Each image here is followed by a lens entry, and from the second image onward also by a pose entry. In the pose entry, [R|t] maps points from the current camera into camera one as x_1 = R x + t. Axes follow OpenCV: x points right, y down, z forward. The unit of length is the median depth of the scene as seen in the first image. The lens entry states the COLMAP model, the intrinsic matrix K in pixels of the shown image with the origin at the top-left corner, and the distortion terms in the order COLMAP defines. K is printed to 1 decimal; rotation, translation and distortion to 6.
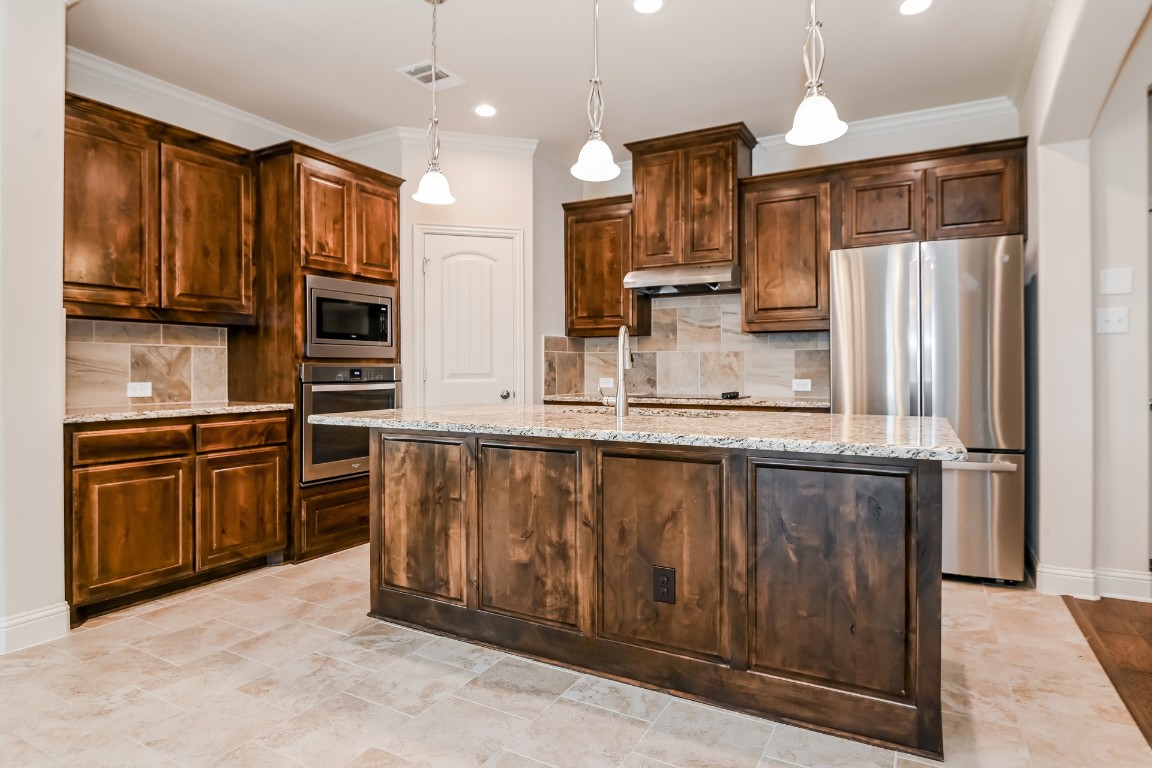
lens RADIAL K [[546.0, 0, 623.0], [0, 546.0, 372.0], [0, 0, 1]] dist [0.002097, -0.000300]
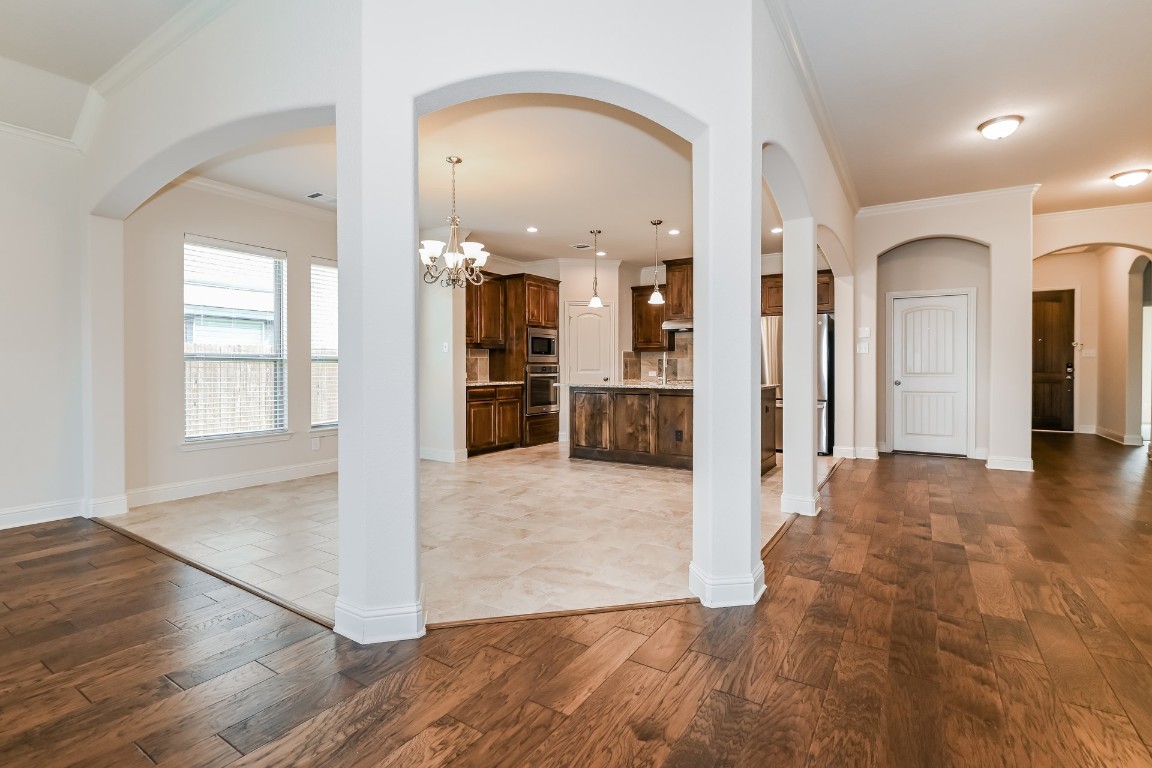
lens RADIAL K [[540.5, 0, 568.1], [0, 540.5, 371.2], [0, 0, 1]] dist [-0.003775, -0.001045]
pose [[0.989684, 0.001137, -0.143264, -0.071882], [-0.000801, 0.999997, 0.002403, 0.006528], [0.143266, -0.002264, 0.989682, -1.401759]]
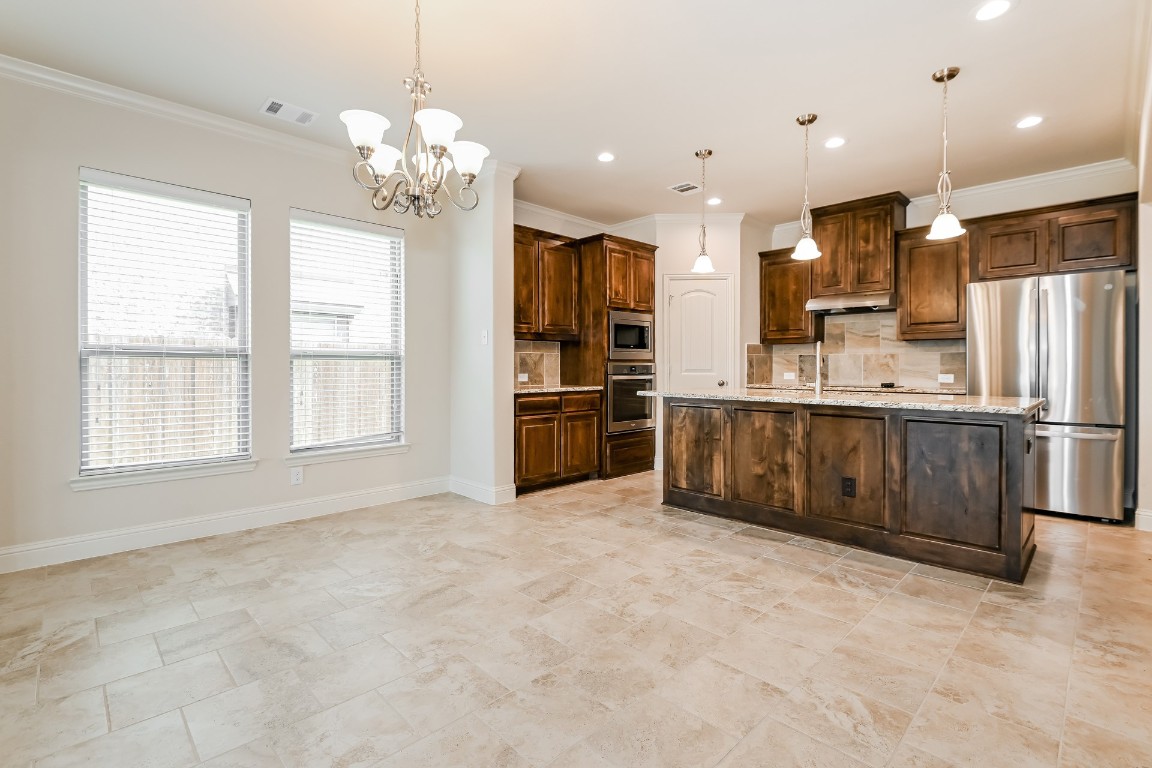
lens RADIAL K [[497.9, 0, 615.6], [0, 497.9, 372.0], [0, 0, 1]] dist [-0.001617, -0.000910]
pose [[0.956230, 0.004471, -0.292584, -0.115664], [-0.002676, 0.999975, 0.006535, 0.002231], [0.292605, -0.005466, 0.956218, -0.504899]]
